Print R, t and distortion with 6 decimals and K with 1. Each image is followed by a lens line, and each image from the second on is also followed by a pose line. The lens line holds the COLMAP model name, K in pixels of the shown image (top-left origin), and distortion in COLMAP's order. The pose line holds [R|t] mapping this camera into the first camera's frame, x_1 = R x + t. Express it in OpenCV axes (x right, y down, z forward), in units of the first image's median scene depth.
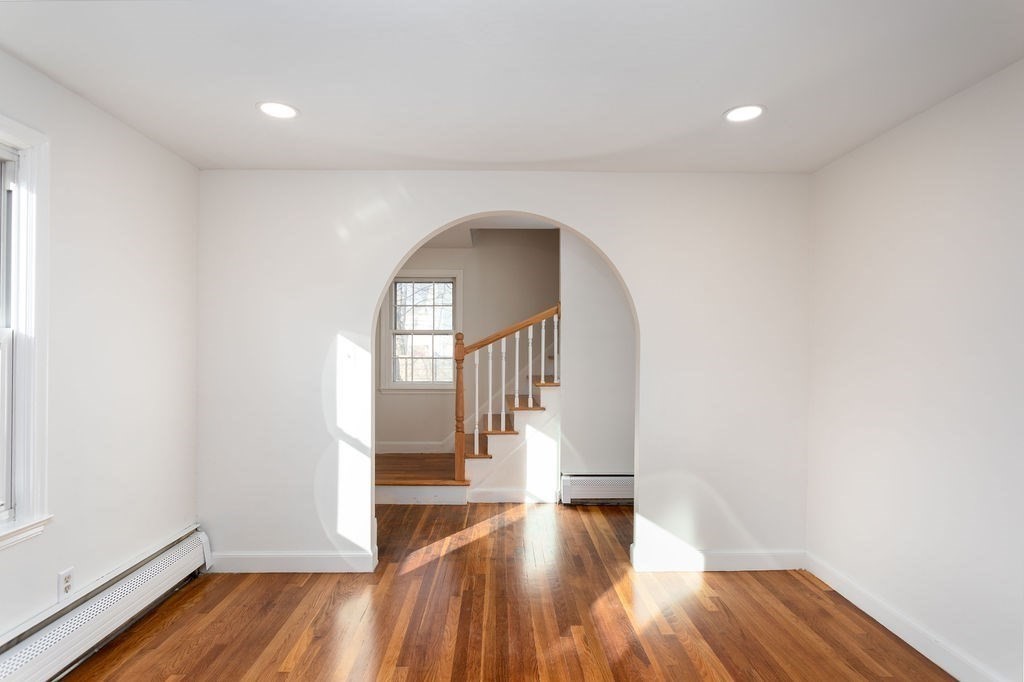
lens RADIAL K [[531.9, 0, 522.7], [0, 531.9, 350.0], [0, 0, 1]] dist [-0.008022, 0.003137]
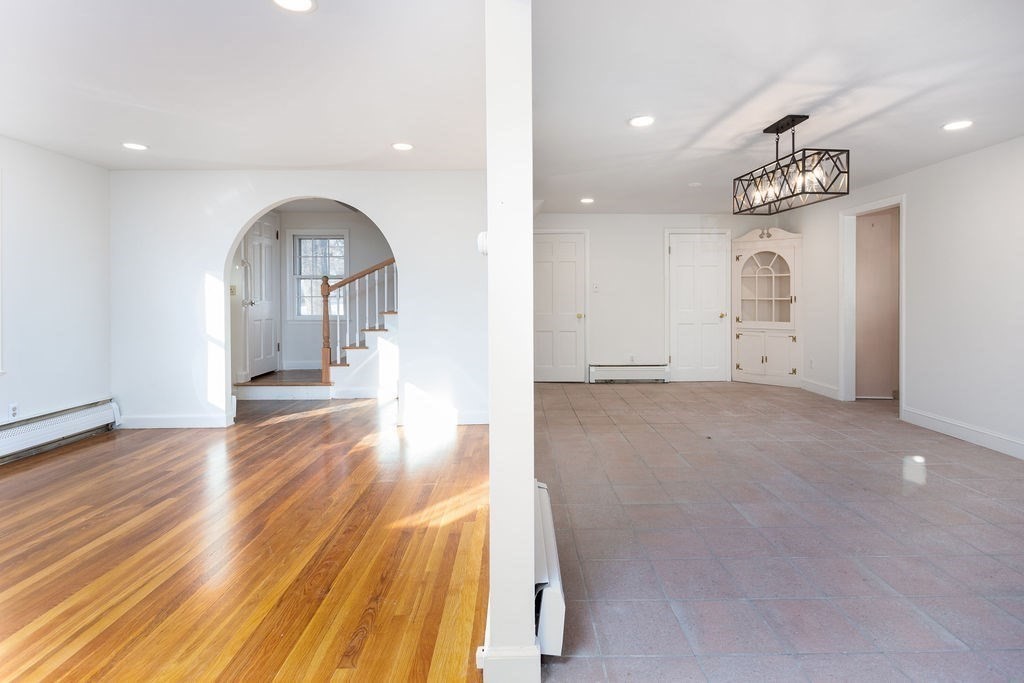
lens RADIAL K [[503.4, 0, 514.8], [0, 503.4, 300.4], [0, 0, 1]] dist [0.005568, 0.000620]
pose [[0.999912, -0.005513, 0.012083, 0.360767], [0.005495, 0.999984, 0.001452, 0.031611], [-0.012091, -0.001385, 0.999926, -0.324917]]
